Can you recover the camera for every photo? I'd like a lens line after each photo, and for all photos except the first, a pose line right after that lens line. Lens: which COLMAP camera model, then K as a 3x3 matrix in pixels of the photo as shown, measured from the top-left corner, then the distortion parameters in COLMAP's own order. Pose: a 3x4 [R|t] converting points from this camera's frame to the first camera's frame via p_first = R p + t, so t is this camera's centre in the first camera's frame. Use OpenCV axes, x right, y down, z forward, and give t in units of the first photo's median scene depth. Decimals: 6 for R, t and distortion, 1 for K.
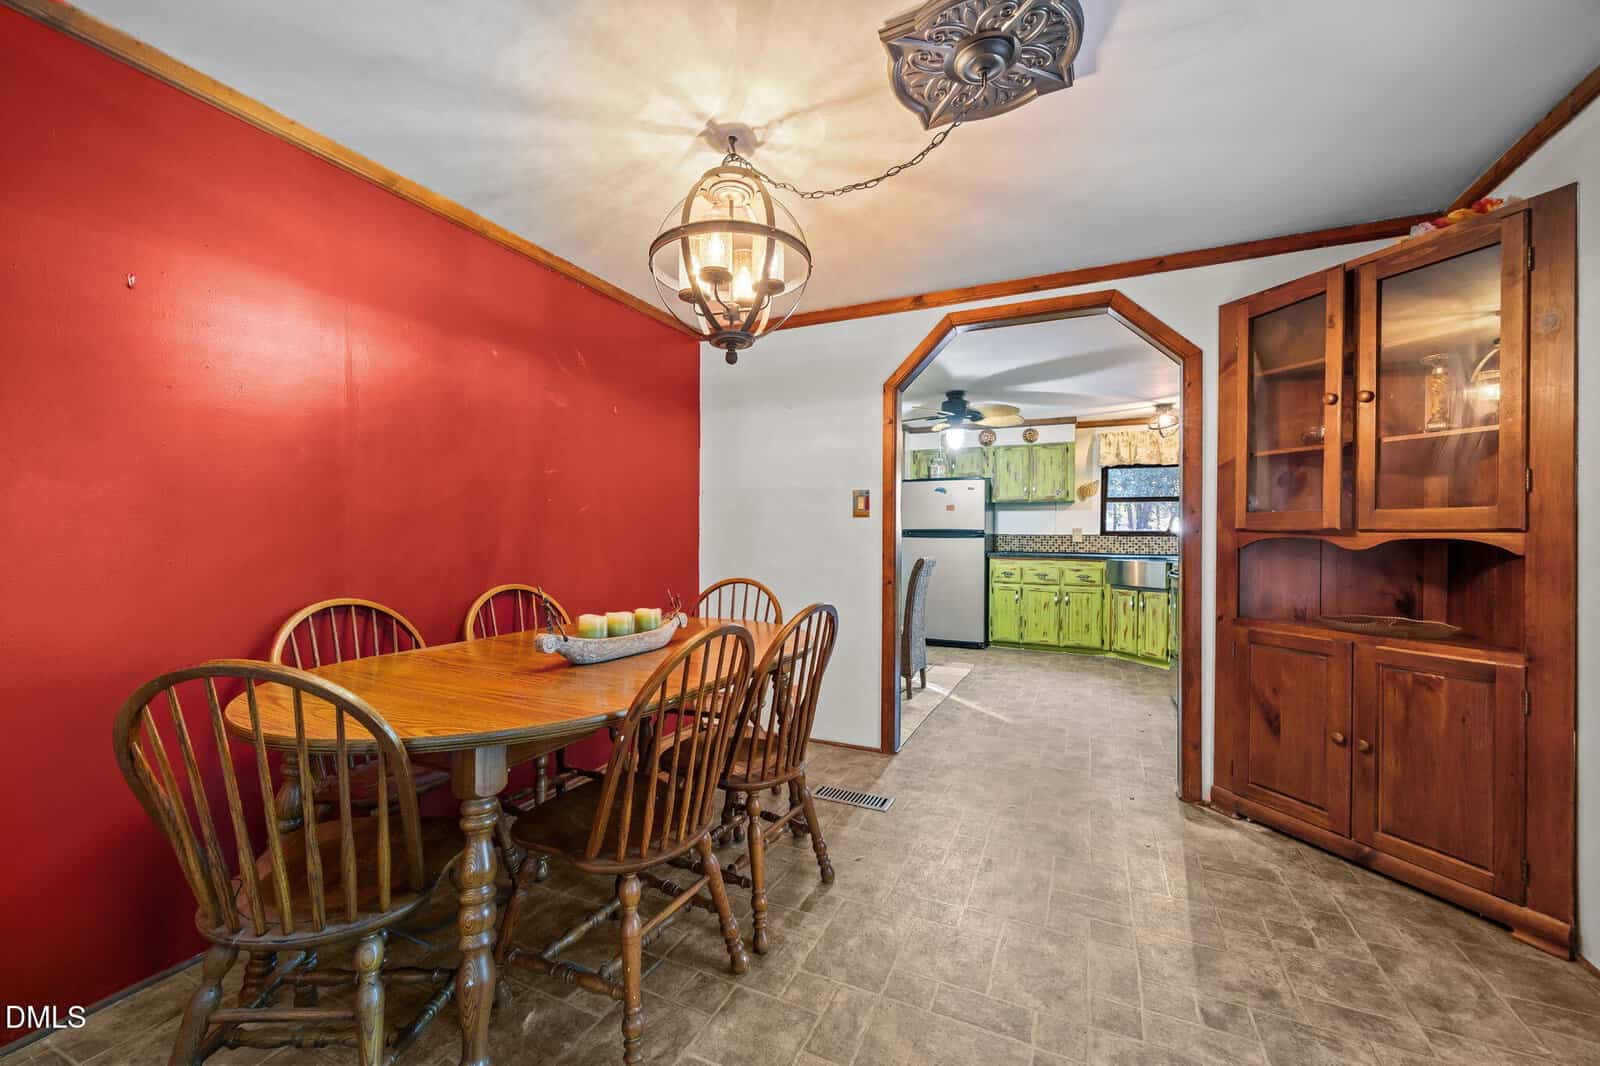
lens RADIAL K [[629.2, 0, 795.5], [0, 629.2, 533.3], [0, 0, 1]] dist [0.001710, -0.000087]
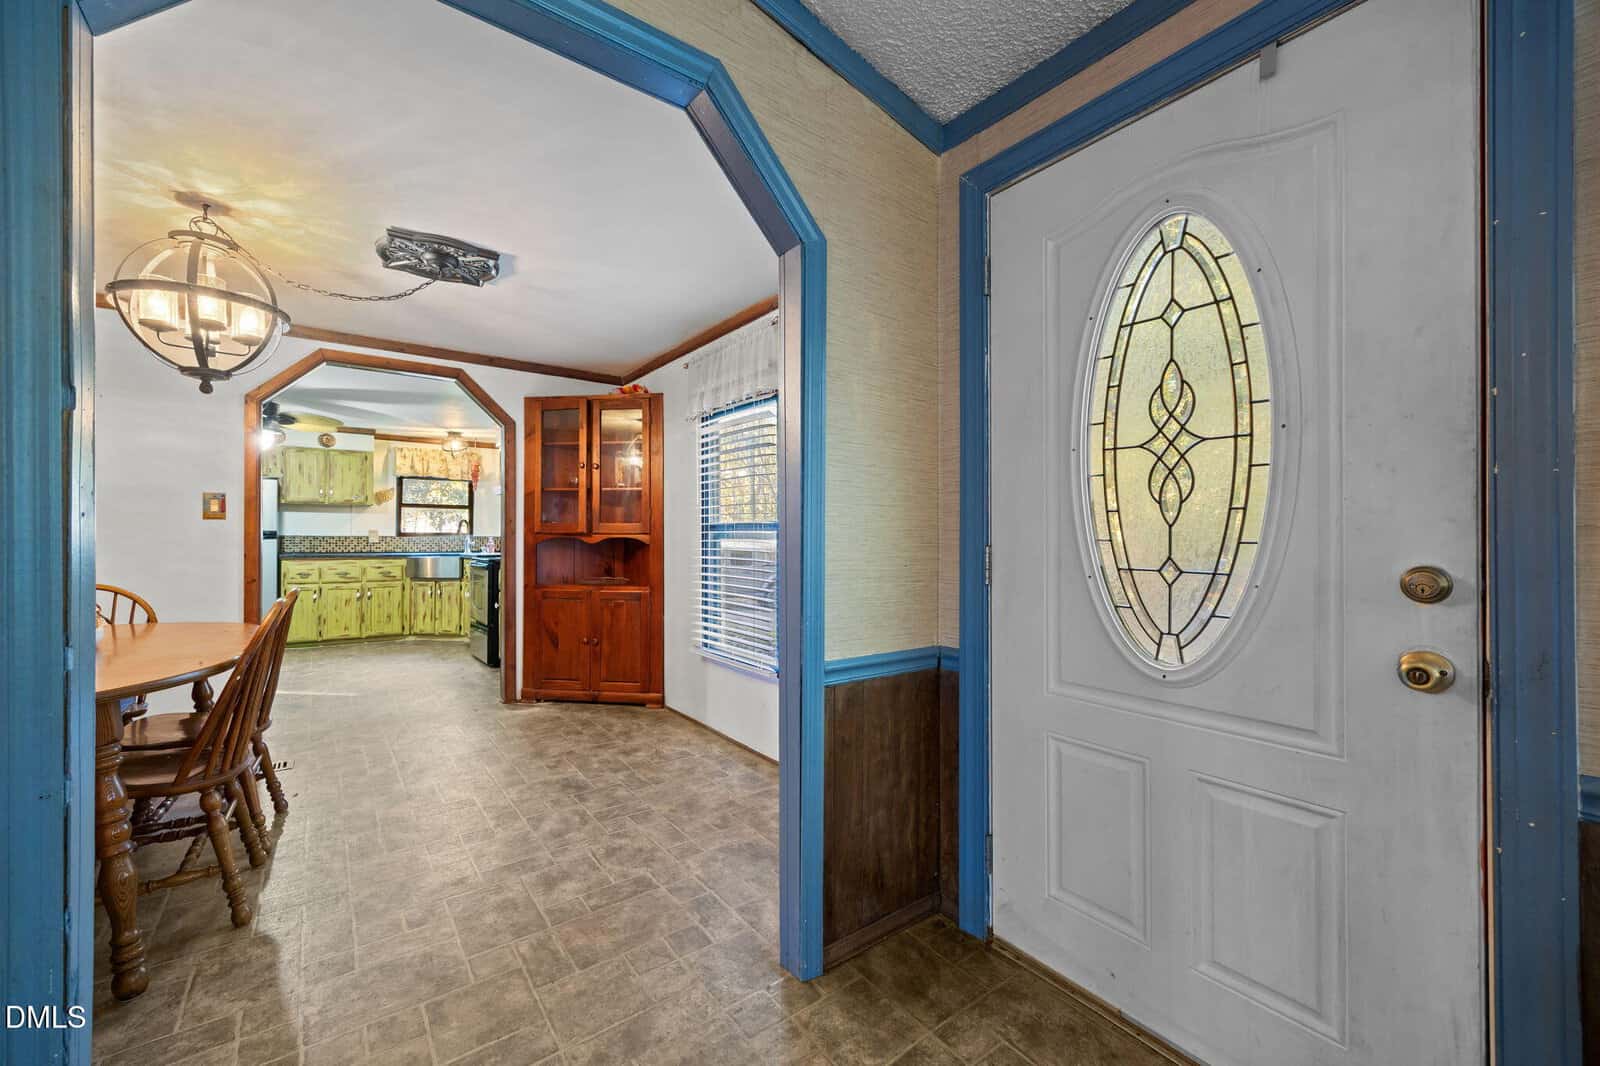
lens RADIAL K [[629.2, 0, 800.9], [0, 629.2, 536.1], [0, 0, 1]] dist [0.001710, -0.000087]
pose [[0.451449, -0.003702, 0.892289, -0.389483], [0.000291, 0.999992, 0.004002, -0.002666], [-0.892297, -0.001548, 0.451447, -0.321206]]
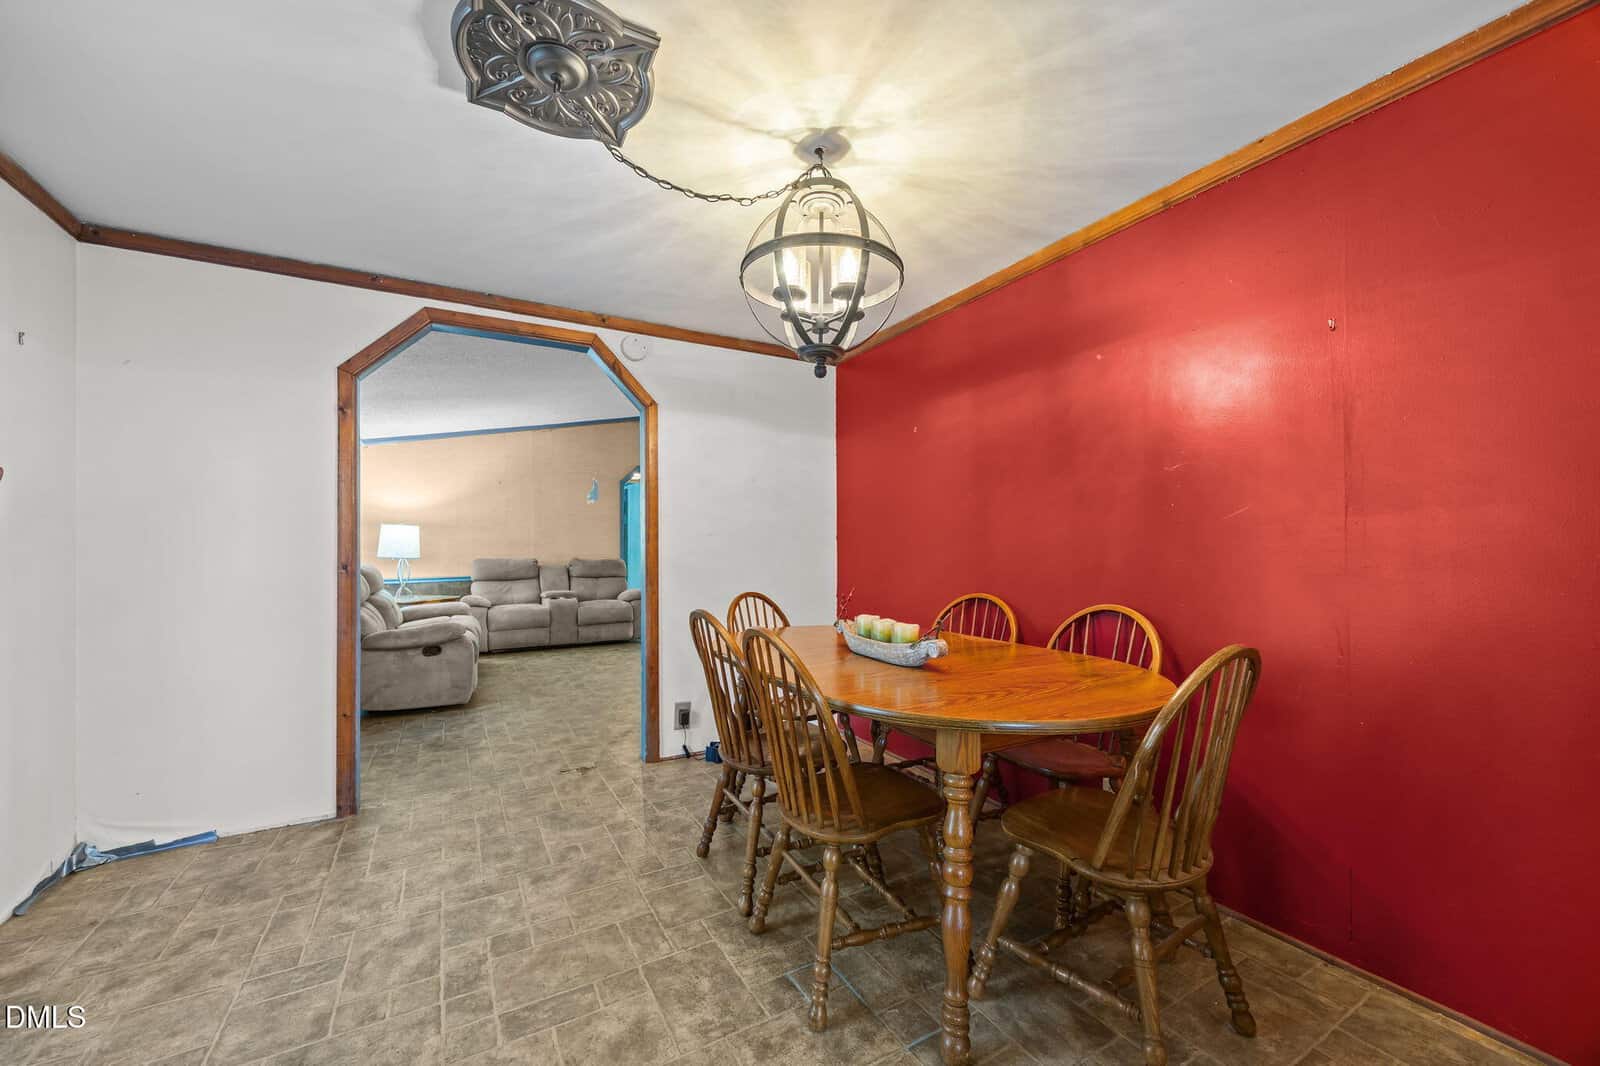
lens RADIAL K [[629.2, 0, 798.3], [0, 629.2, 545.7], [0, 0, 1]] dist [0.001710, -0.000087]
pose [[-0.577237, -0.002626, -0.816573, 0.431759], [-0.002226, 0.999996, -0.001642, -0.001504], [0.816574, 0.000870, -0.577240, 0.917397]]
